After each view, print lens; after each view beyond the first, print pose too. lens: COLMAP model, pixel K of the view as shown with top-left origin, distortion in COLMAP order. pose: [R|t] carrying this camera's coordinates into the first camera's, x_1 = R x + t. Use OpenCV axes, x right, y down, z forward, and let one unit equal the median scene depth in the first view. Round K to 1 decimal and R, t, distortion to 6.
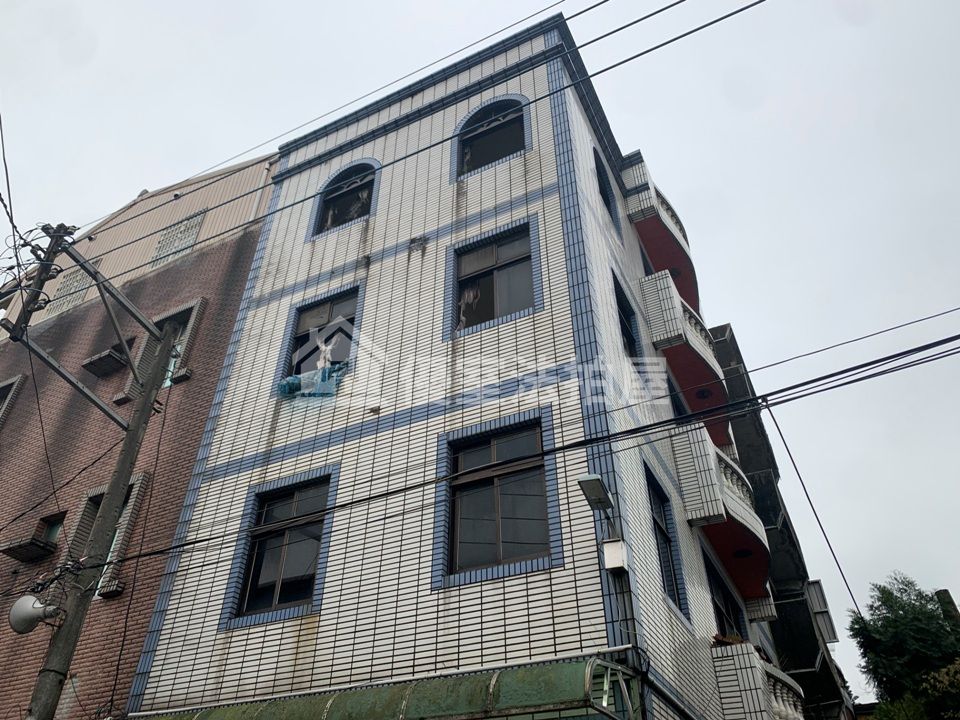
lens RADIAL K [[741.3, 0, 469.8], [0, 741.3, 348.5], [0, 0, 1]] dist [0.013123, -0.011056]
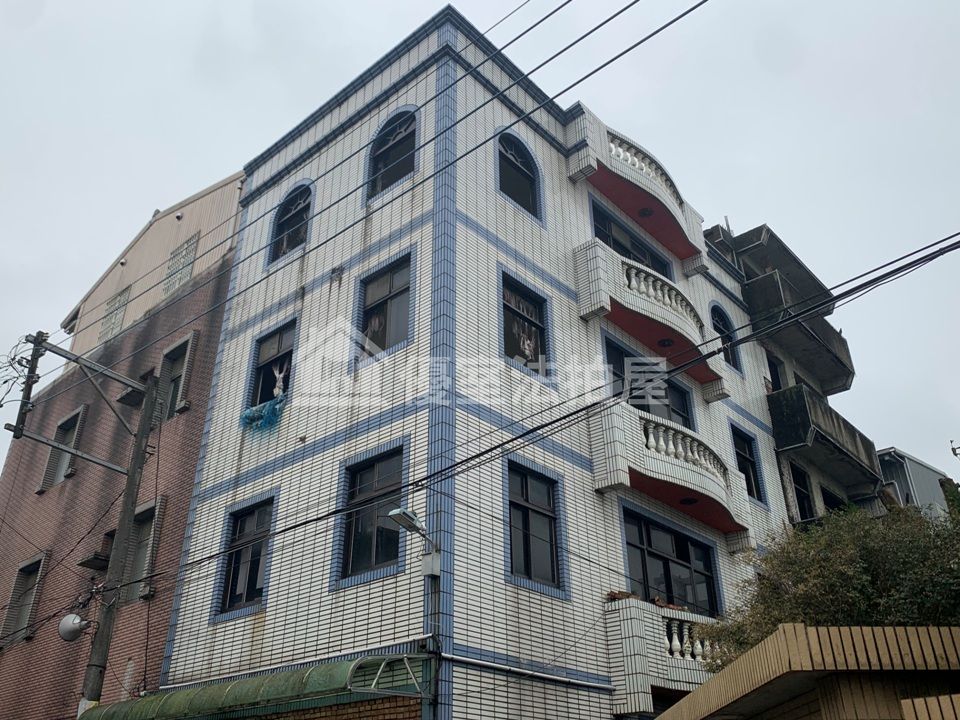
lens RADIAL K [[845.5, 0, 471.0], [0, 845.5, 345.7], [0, 0, 1]] dist [0.051886, -0.126260]
pose [[0.966037, -0.141925, -0.215940, 0.477704], [0.172892, 0.976063, 0.131943, -0.208760], [0.192045, -0.164796, 0.967451, -0.270136]]
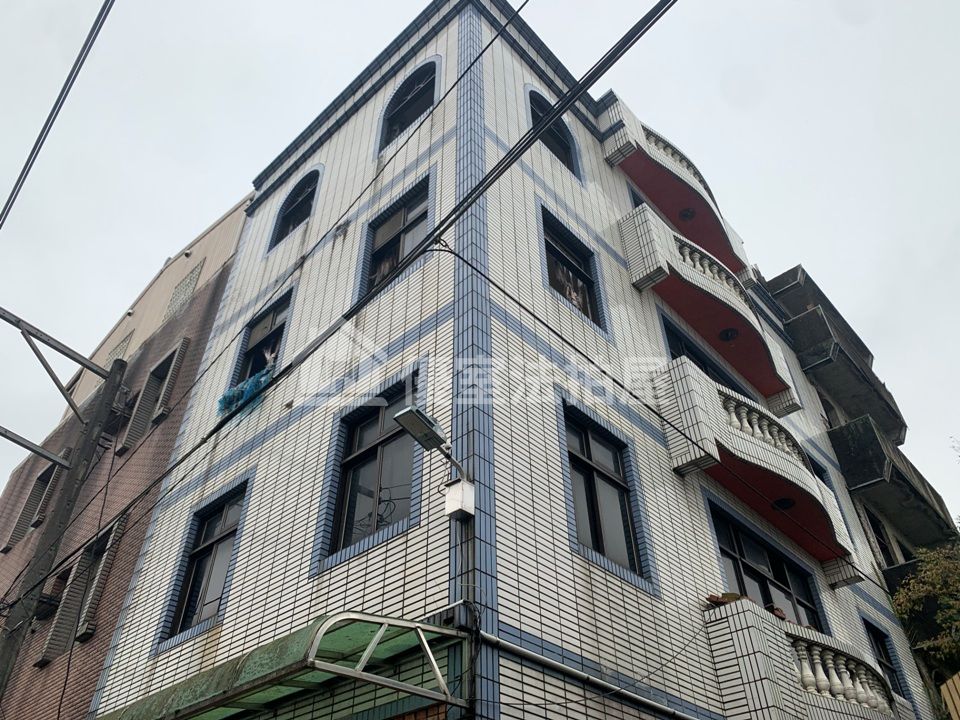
lens RADIAL K [[743.0, 0, 478.6], [0, 743.0, 356.0], [0, 0, 1]] dist [0.004654, -0.001472]
pose [[0.962114, -0.194577, -0.190986, 0.303654], [0.186248, 0.980619, -0.060814, 0.130947], [0.199118, 0.022939, 0.979707, 0.138136]]
